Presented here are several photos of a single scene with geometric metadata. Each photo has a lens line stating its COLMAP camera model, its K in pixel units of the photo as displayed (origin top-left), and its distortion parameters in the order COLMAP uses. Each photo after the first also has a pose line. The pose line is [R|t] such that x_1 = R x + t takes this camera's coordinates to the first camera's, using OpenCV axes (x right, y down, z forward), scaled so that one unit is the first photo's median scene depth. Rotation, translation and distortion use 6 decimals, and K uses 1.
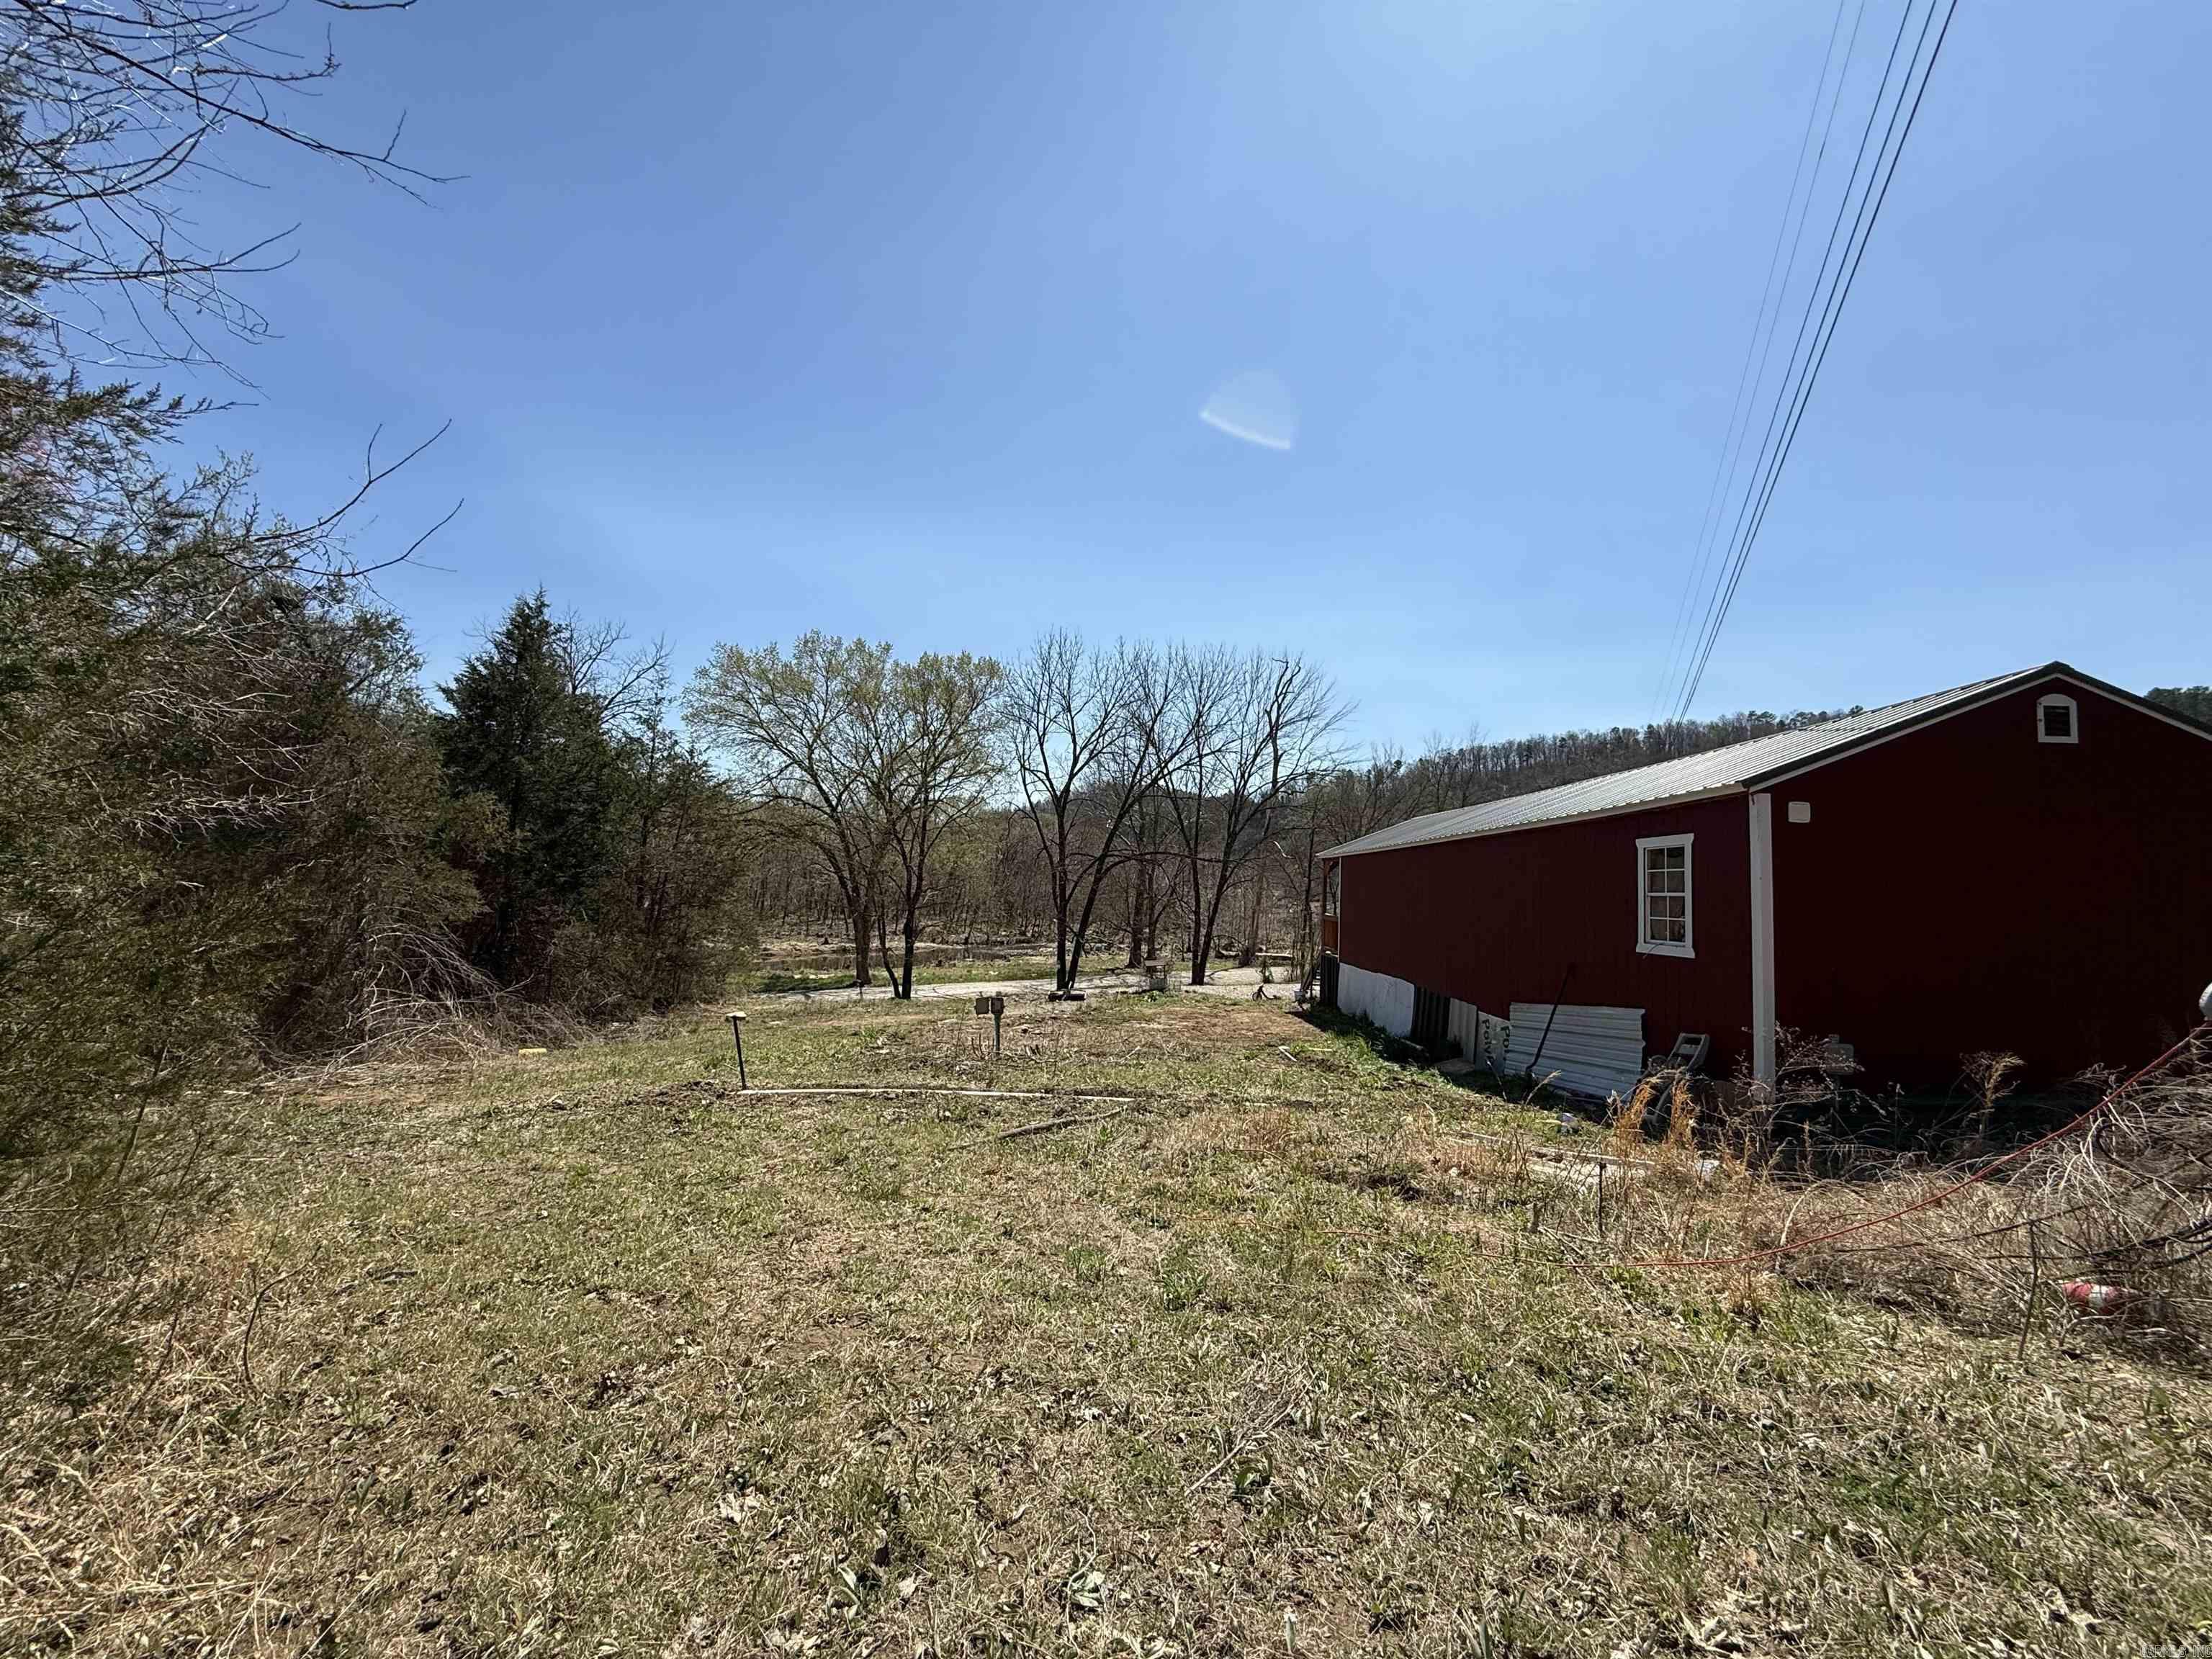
lens RADIAL K [[880.8, 0, 1101.6], [0, 880.8, 830.6], [0, 0, 1]] dist [0.000639, 0.000143]
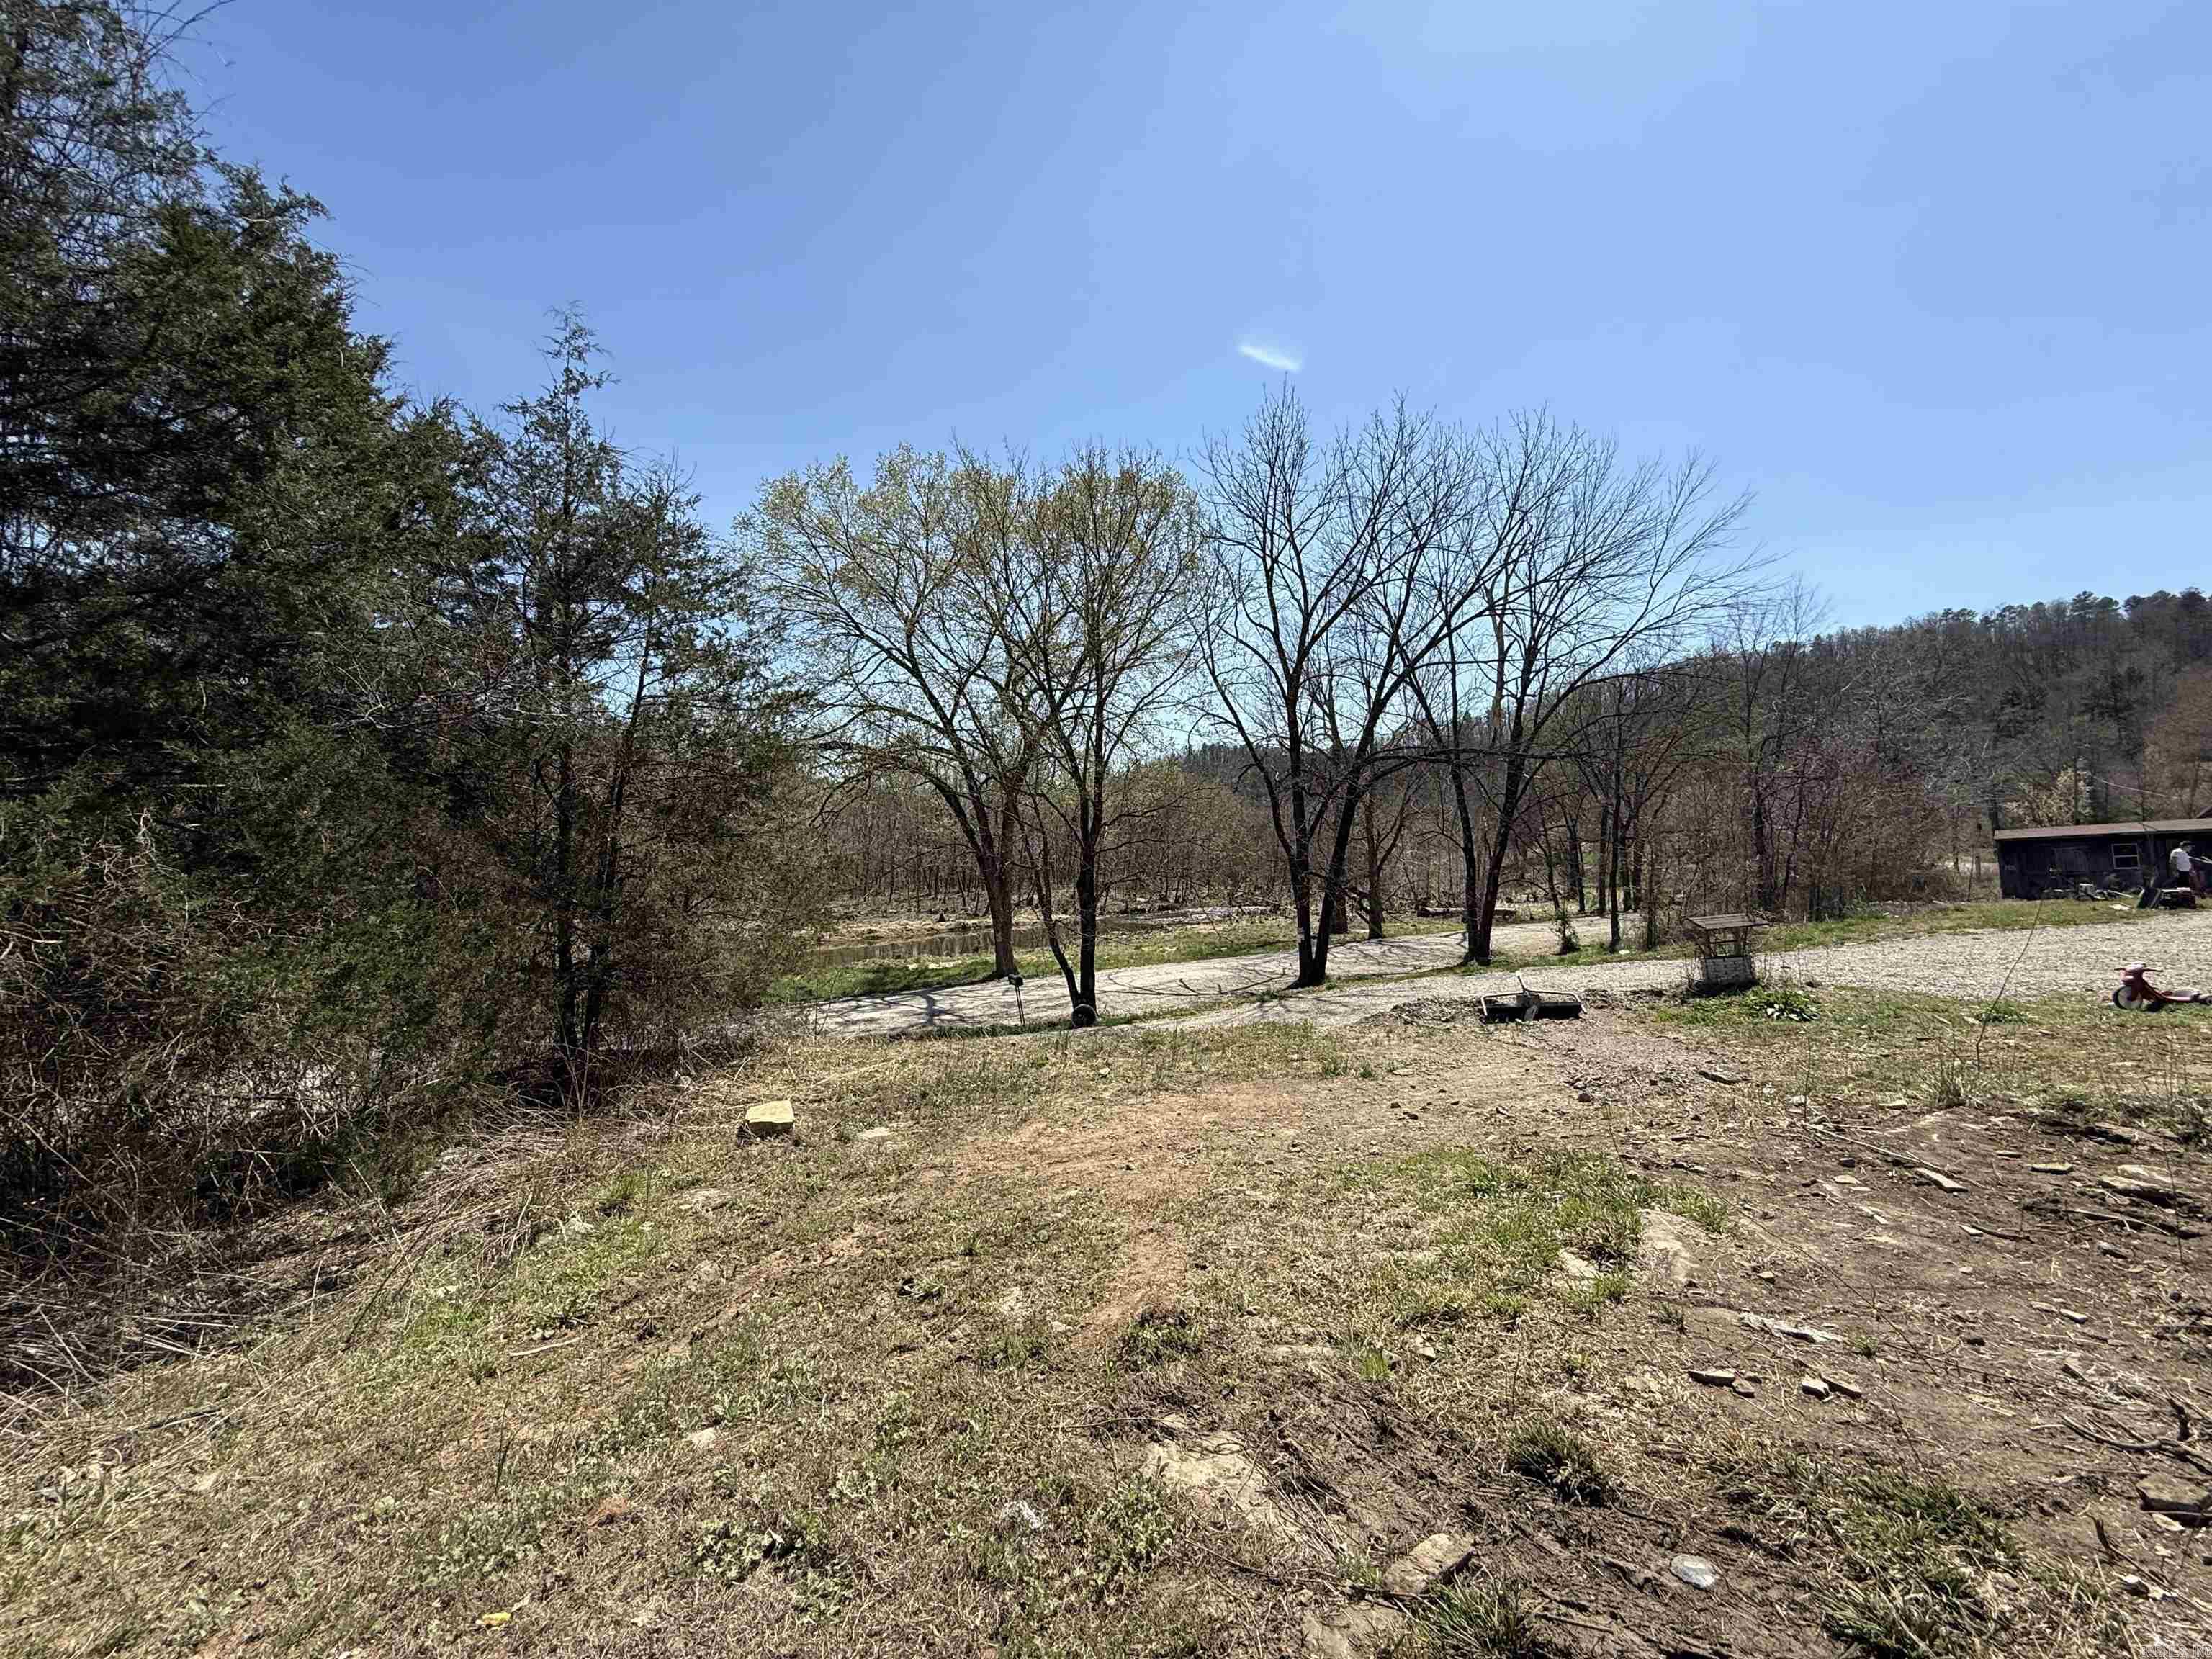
lens RADIAL K [[880.8, 0, 1109.0], [0, 880.8, 828.2], [0, 0, 1]] dist [0.000639, 0.000143]
pose [[0.993215, -0.057321, -0.101180, -0.114004], [0.060618, 0.997716, 0.029819, 0.044009], [0.099240, -0.035750, 0.994421, 0.325502]]
